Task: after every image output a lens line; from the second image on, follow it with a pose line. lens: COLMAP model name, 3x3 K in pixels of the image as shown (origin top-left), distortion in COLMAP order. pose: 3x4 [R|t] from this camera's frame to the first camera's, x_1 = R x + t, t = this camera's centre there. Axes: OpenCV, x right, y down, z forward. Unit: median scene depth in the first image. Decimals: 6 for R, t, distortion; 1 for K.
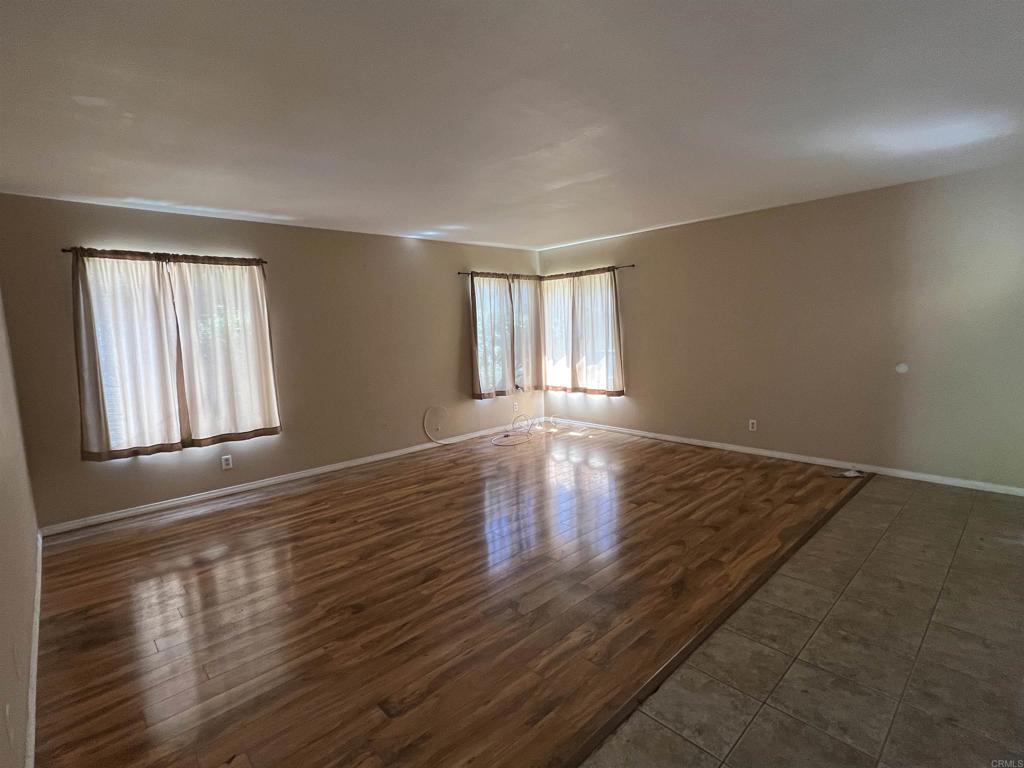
lens RADIAL K [[485.5, 0, 511.3], [0, 485.5, 377.5], [0, 0, 1]] dist [0.000479, -0.001146]
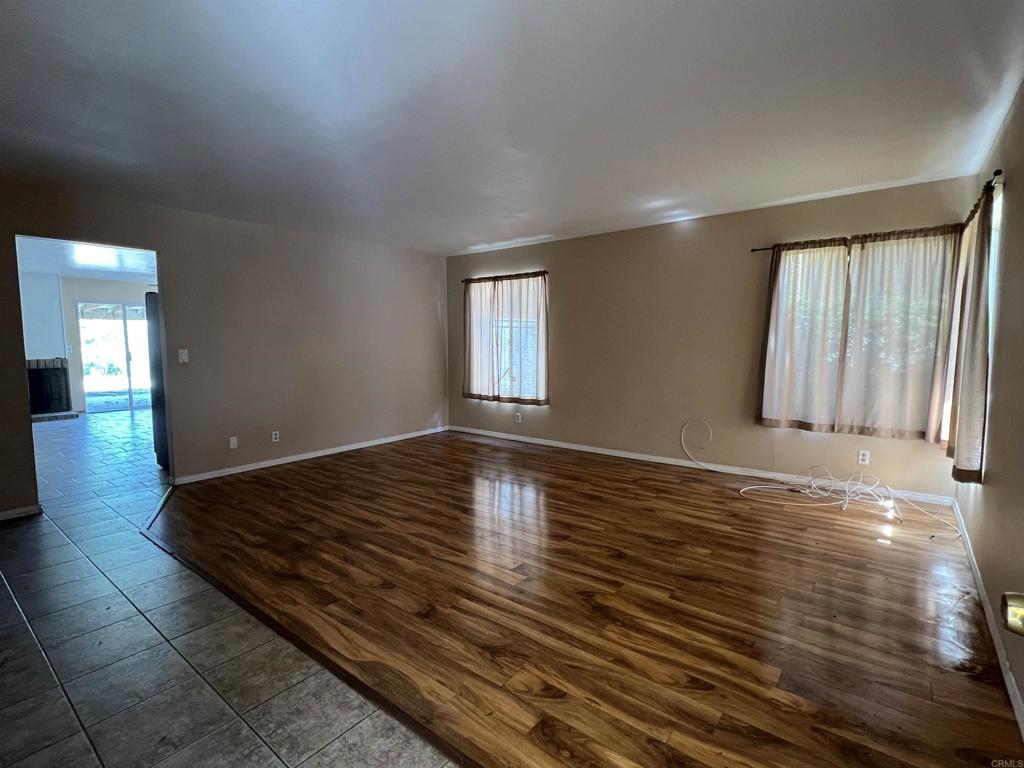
lens RADIAL K [[485.5, 0, 512.7], [0, 485.5, 391.2], [0, 0, 1]] dist [0.000479, -0.001146]
pose [[0.170696, 0.138402, -0.975555, 0.870677], [-0.105524, 0.986959, 0.121556, -0.082552], [0.979657, 0.082196, 0.183075, 0.785485]]
